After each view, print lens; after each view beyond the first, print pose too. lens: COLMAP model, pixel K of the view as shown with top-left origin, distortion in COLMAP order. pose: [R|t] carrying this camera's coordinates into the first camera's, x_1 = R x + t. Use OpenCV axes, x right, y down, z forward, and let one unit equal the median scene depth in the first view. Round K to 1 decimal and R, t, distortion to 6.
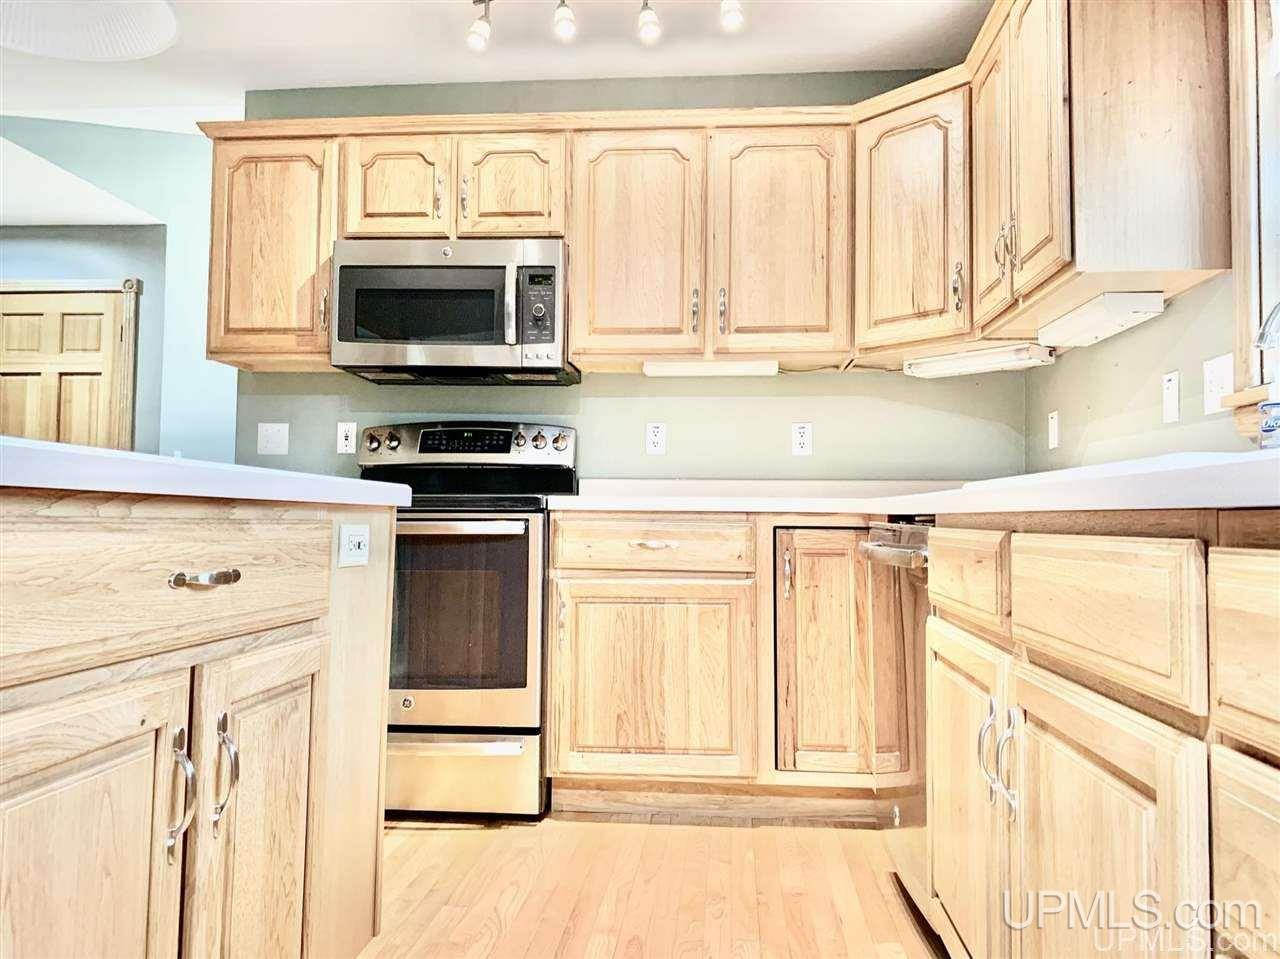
lens RADIAL K [[981.3, 0, 638.1], [0, 981.3, 480.0], [0, 0, 1]] dist [0.051237, -0.047358]
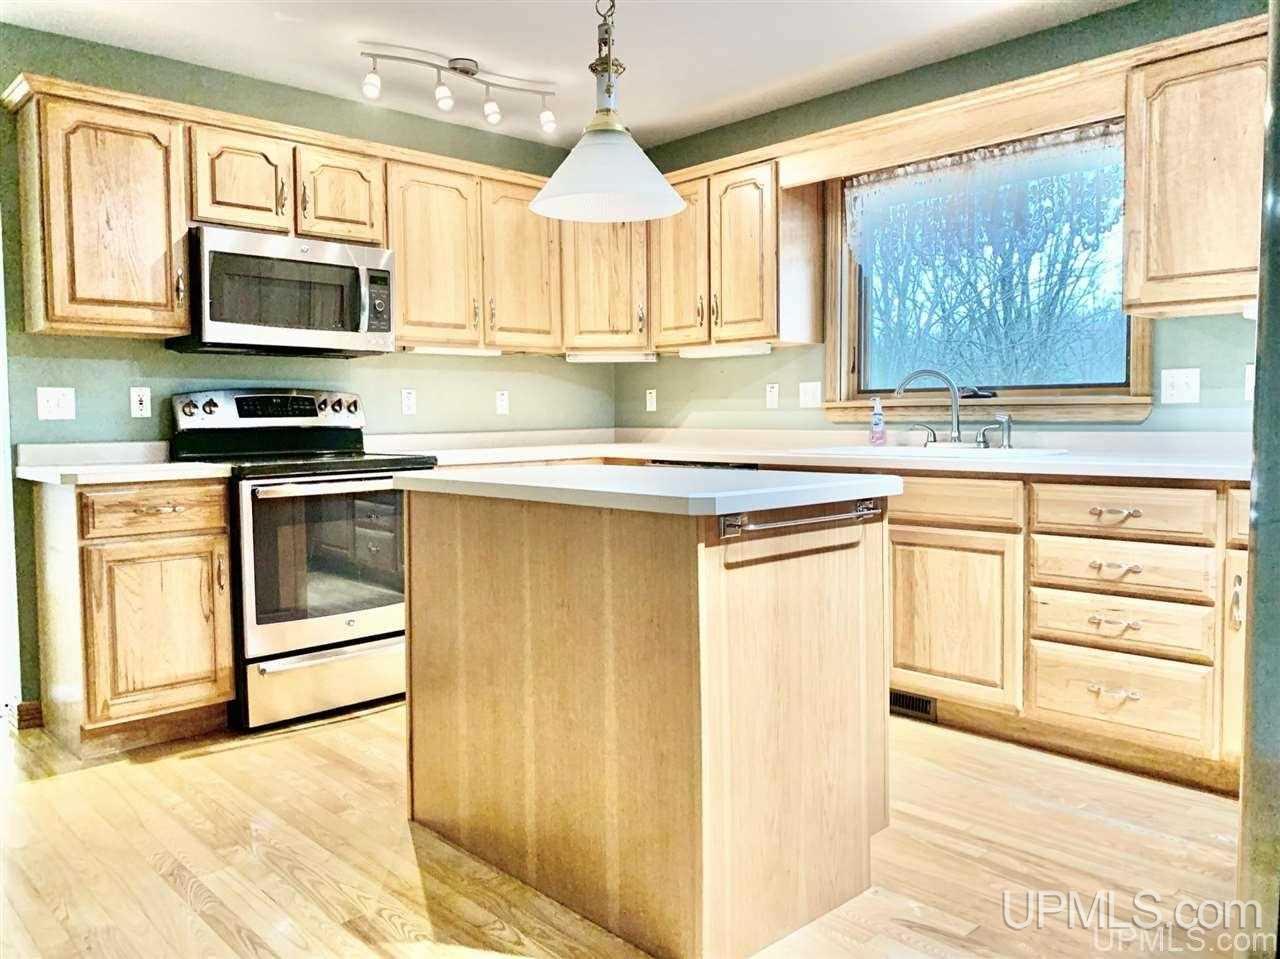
lens RADIAL K [[981.3, 0, 652.3], [0, 981.3, 489.8], [0, 0, 1]] dist [0.051237, -0.047358]
pose [[0.655544, -0.075290, 0.751395, -0.815380], [-0.006786, 0.994390, 0.105558, -0.072477], [-0.755127, -0.074296, 0.651355, -0.099567]]
